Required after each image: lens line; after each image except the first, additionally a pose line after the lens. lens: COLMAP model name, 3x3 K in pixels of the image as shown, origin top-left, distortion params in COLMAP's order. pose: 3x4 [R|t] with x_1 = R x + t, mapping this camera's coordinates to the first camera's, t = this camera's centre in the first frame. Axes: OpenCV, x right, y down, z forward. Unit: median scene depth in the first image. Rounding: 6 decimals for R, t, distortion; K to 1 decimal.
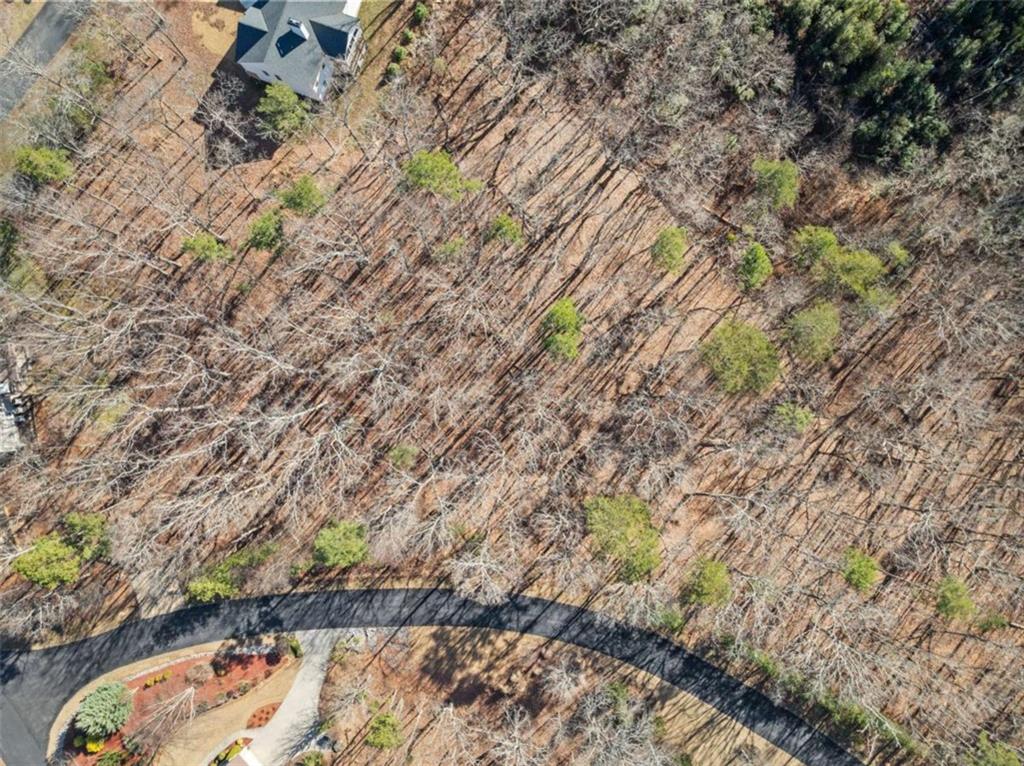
lens RADIAL K [[734.9, 0, 512.0], [0, 734.9, 383.0], [0, 0, 1]] dist [-0.035309, -0.001686]
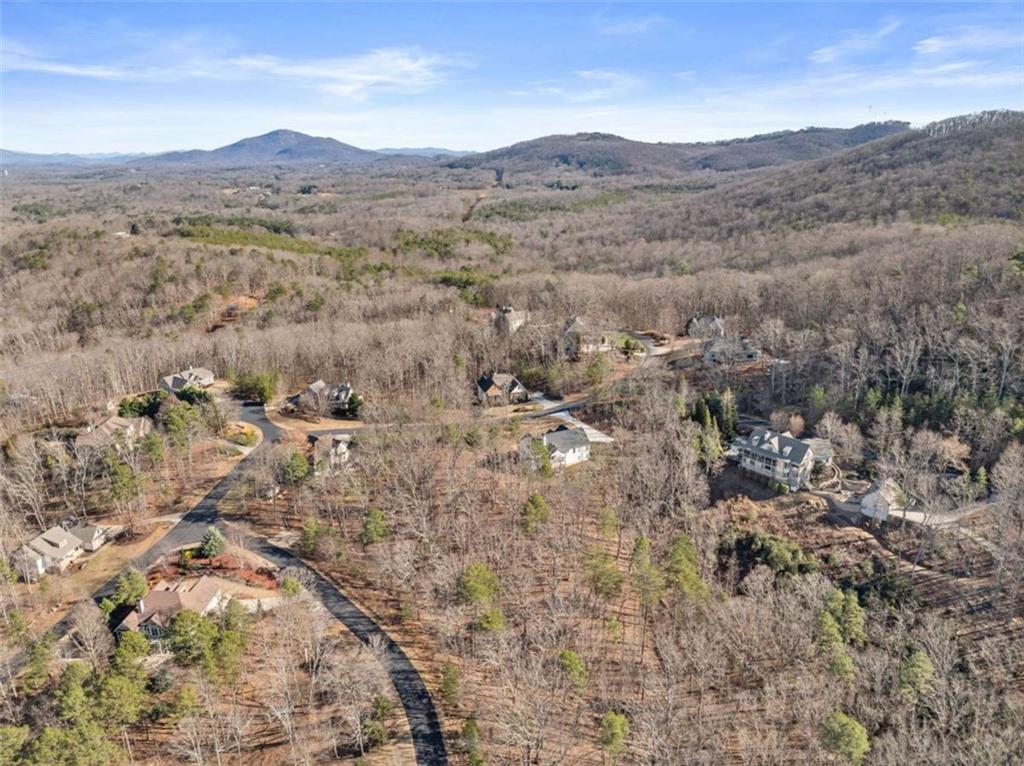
lens RADIAL K [[734.9, 0, 512.0], [0, 734.9, 383.0], [0, 0, 1]] dist [-0.035309, -0.001686]
pose [[0.697735, 0.216505, -0.682855, 1.049316], [-0.715015, 0.268789, -0.645373, 0.926641], [0.043817, 0.938551, 0.342348, 0.022784]]
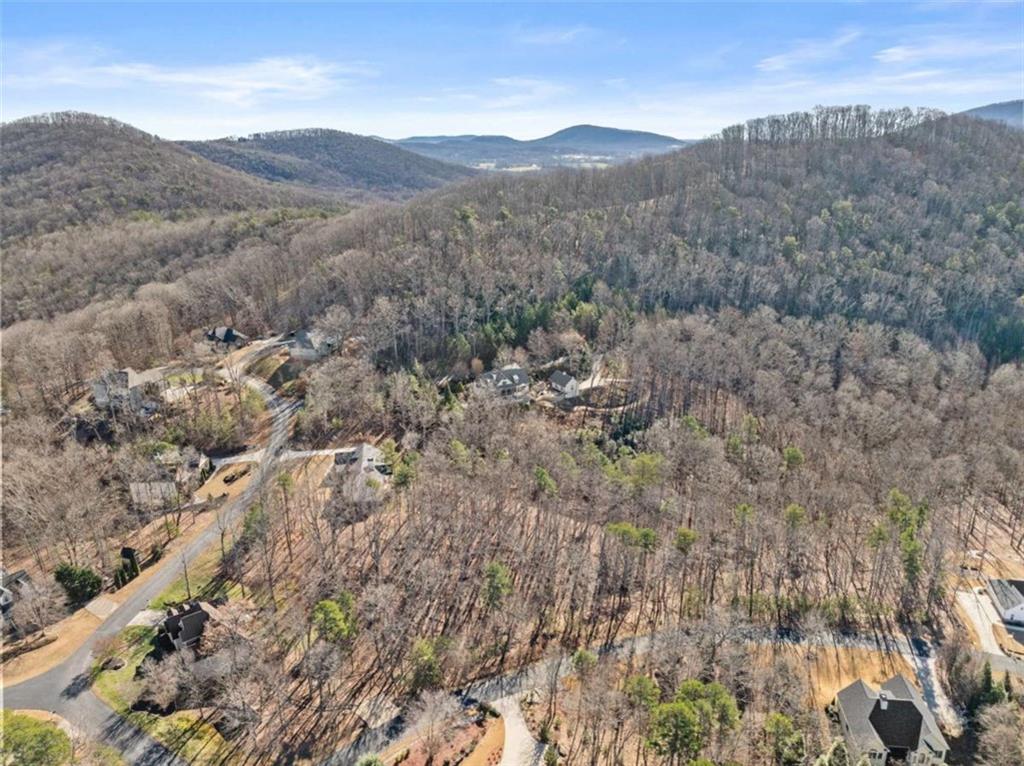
lens RADIAL K [[729.3, 0, 512.0], [0, 729.3, 364.6], [0, 0, 1]] dist [-0.000825, -0.002279]
pose [[0.886553, -0.154809, 0.435957, -0.692981], [0.462601, 0.306633, -0.831851, 1.243709], [-0.004901, 0.939154, 0.343461, -0.018566]]
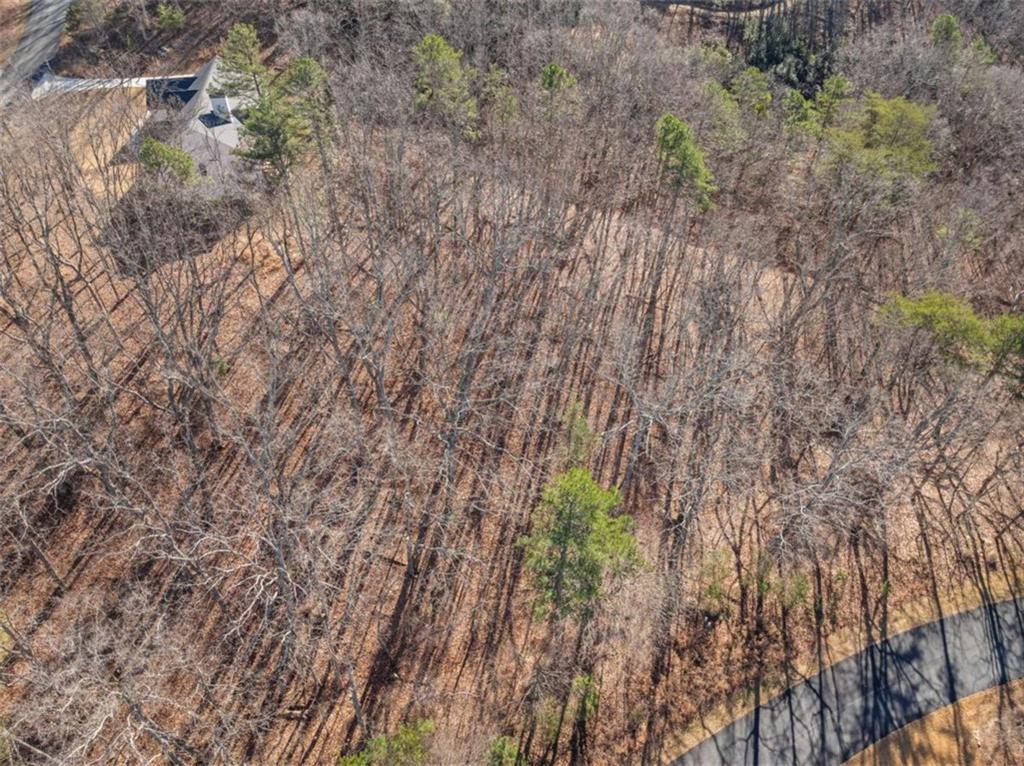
lens RADIAL K [[734.9, 0, 512.0], [0, 734.9, 383.0], [0, 0, 1]] dist [-0.035309, -0.001686]
pose [[0.882483, -0.320699, 0.344059, -0.324565], [0.468981, 0.655639, -0.591772, 0.373994], [-0.035798, 0.683586, 0.728992, 0.501993]]
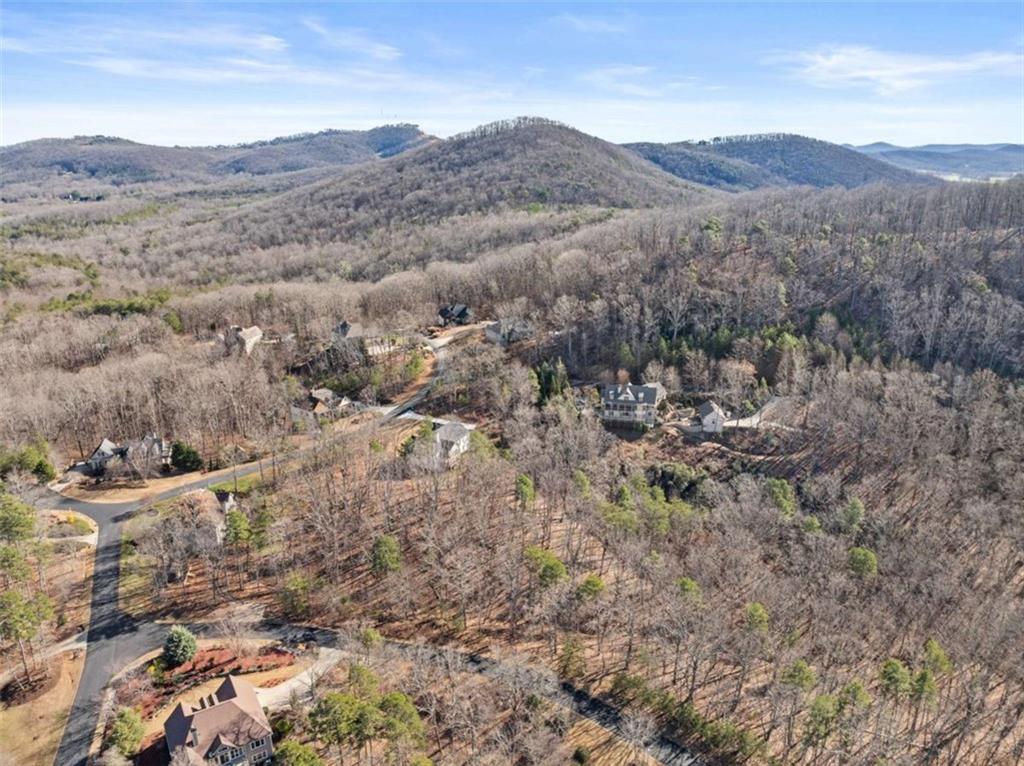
lens RADIAL K [[734.9, 0, 512.0], [0, 734.9, 383.0], [0, 0, 1]] dist [-0.035309, -0.001686]
pose [[0.988110, 0.043437, -0.147487, 0.267181], [-0.153259, 0.354931, -0.922245, 1.415044], [0.012288, 0.933883, 0.357368, -0.010413]]
